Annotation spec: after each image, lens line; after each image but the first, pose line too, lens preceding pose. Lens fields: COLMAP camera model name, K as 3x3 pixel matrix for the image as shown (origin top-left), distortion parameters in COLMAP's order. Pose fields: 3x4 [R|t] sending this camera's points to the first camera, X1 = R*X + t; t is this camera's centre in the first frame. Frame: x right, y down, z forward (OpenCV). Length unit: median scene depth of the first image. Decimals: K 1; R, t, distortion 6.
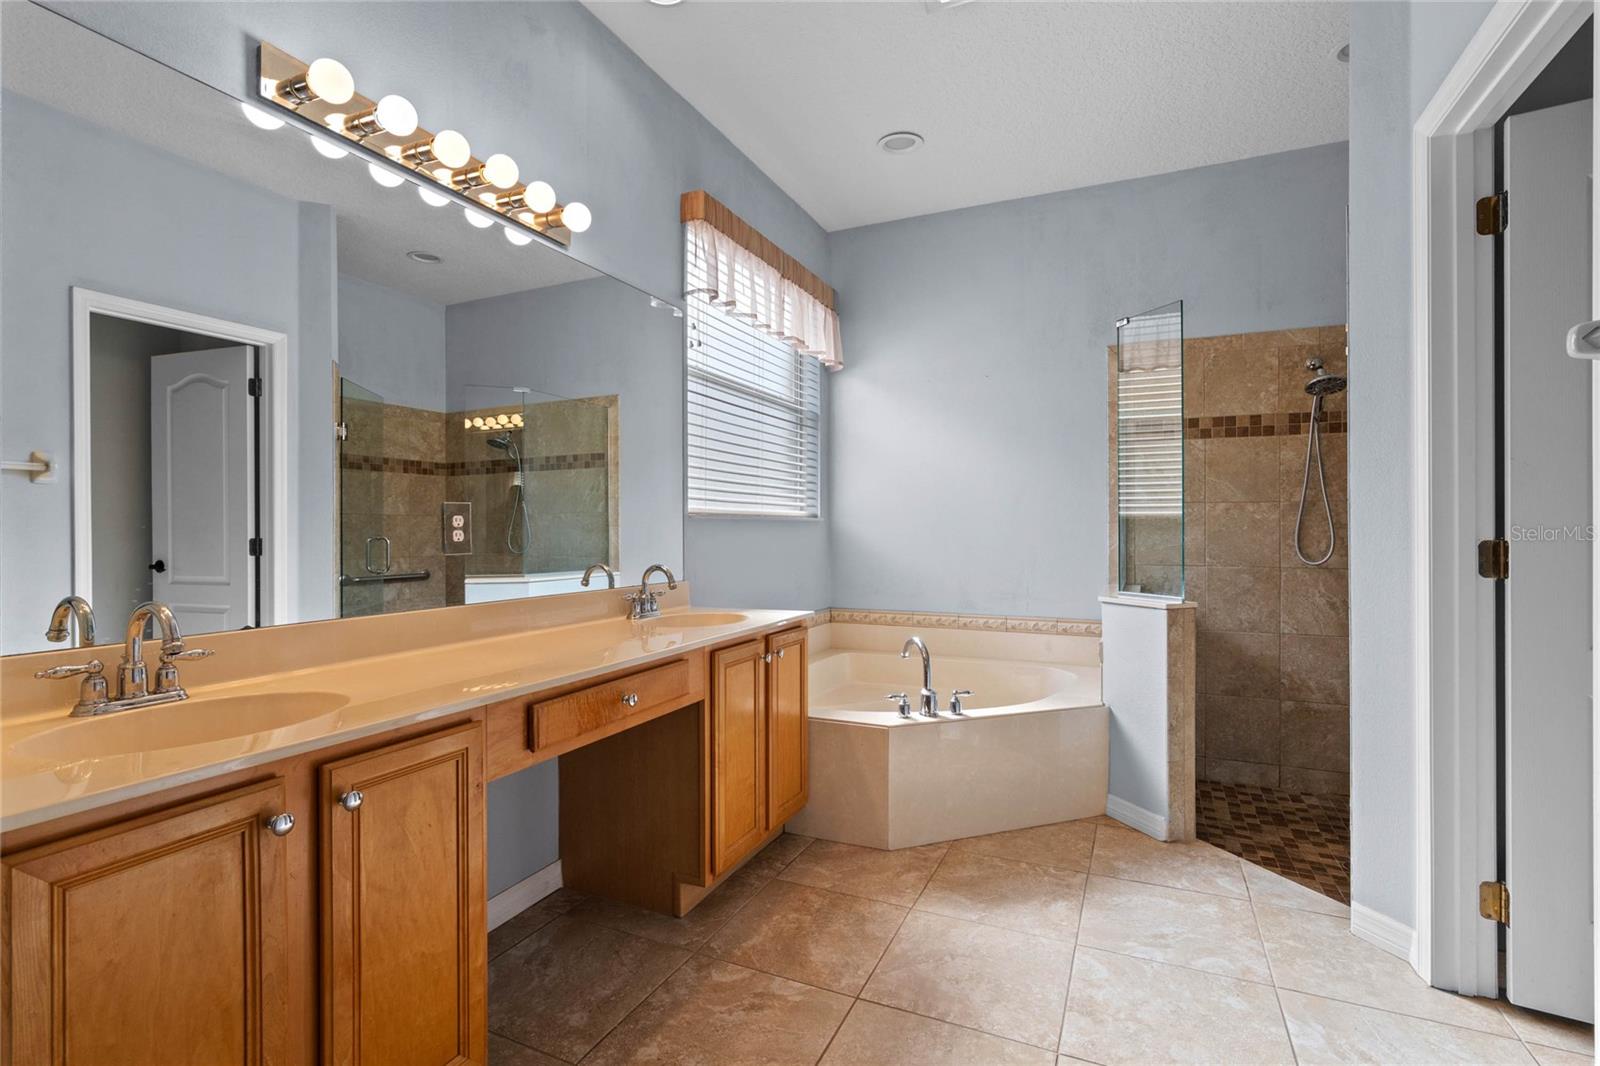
lens RADIAL K [[743.1, 0, 802.7], [0, 743.1, 532.9], [0, 0, 1]] dist [-0.018068, 0.004307]
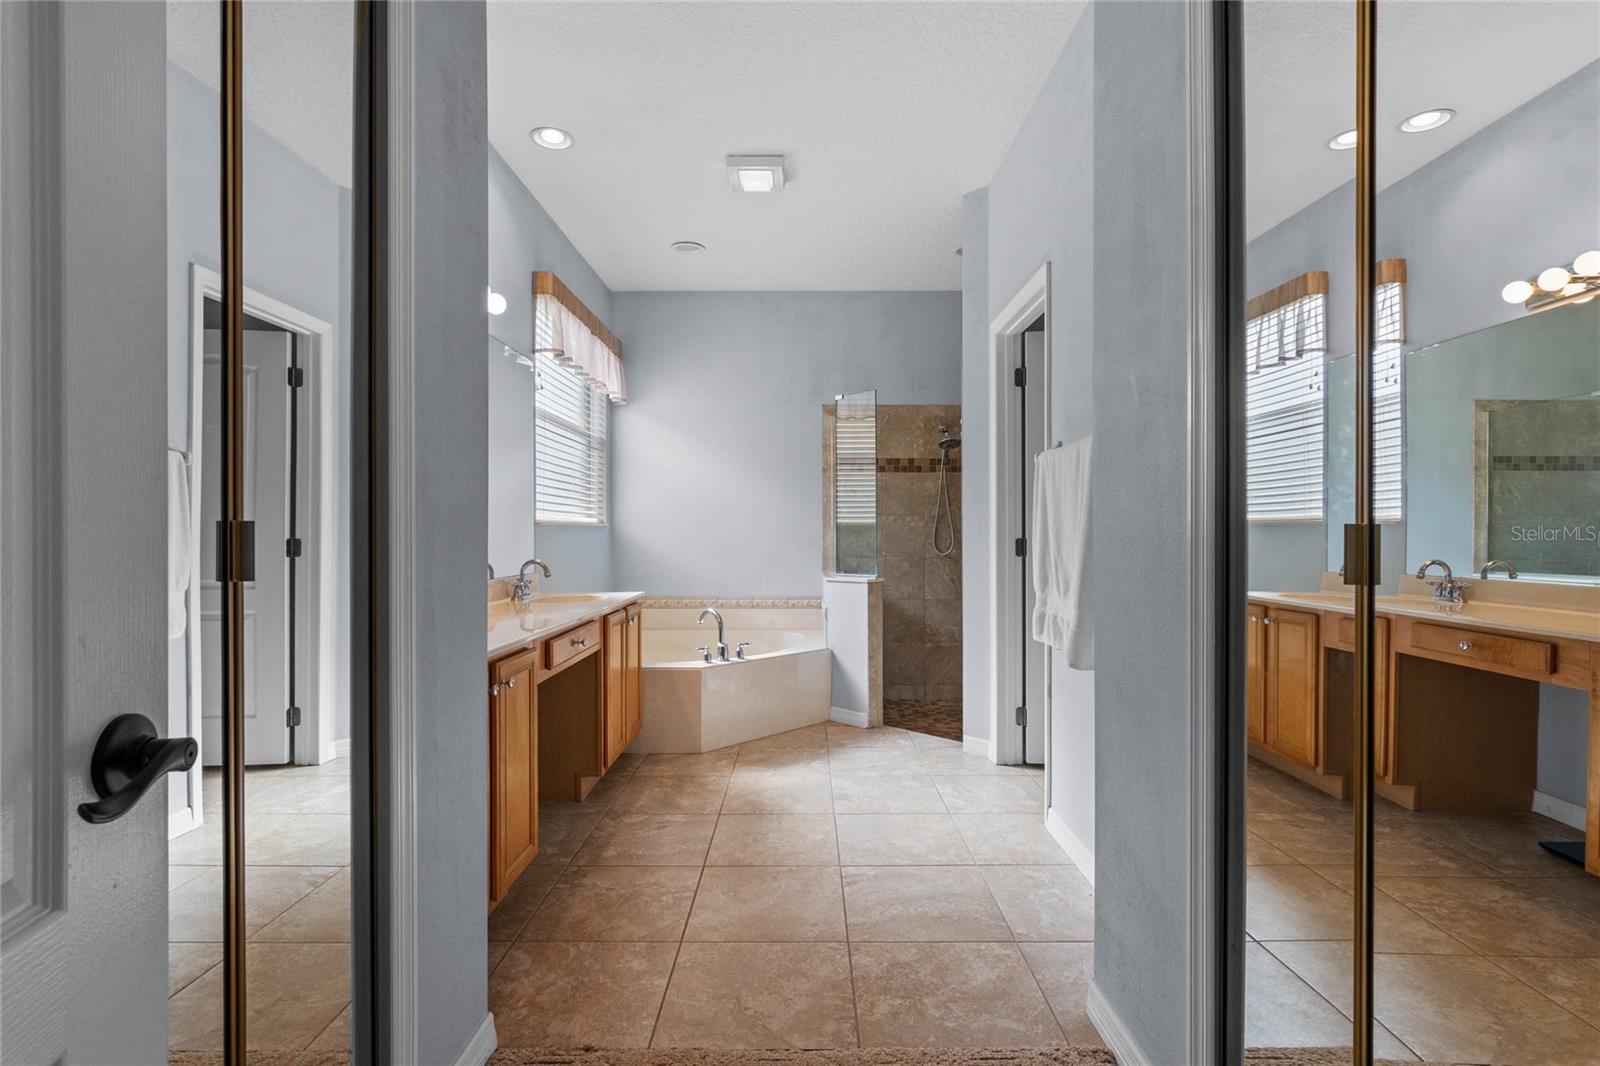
lens RADIAL K [[743.1, 0, 802.7], [0, 743.1, 532.9], [0, 0, 1]] dist [-0.018068, 0.004307]
pose [[0.910101, 0.000329, 0.414387, -0.281897], [0.000833, 0.999996, -0.002623, -0.001217], [-0.414386, 0.002732, 0.910097, -0.379784]]
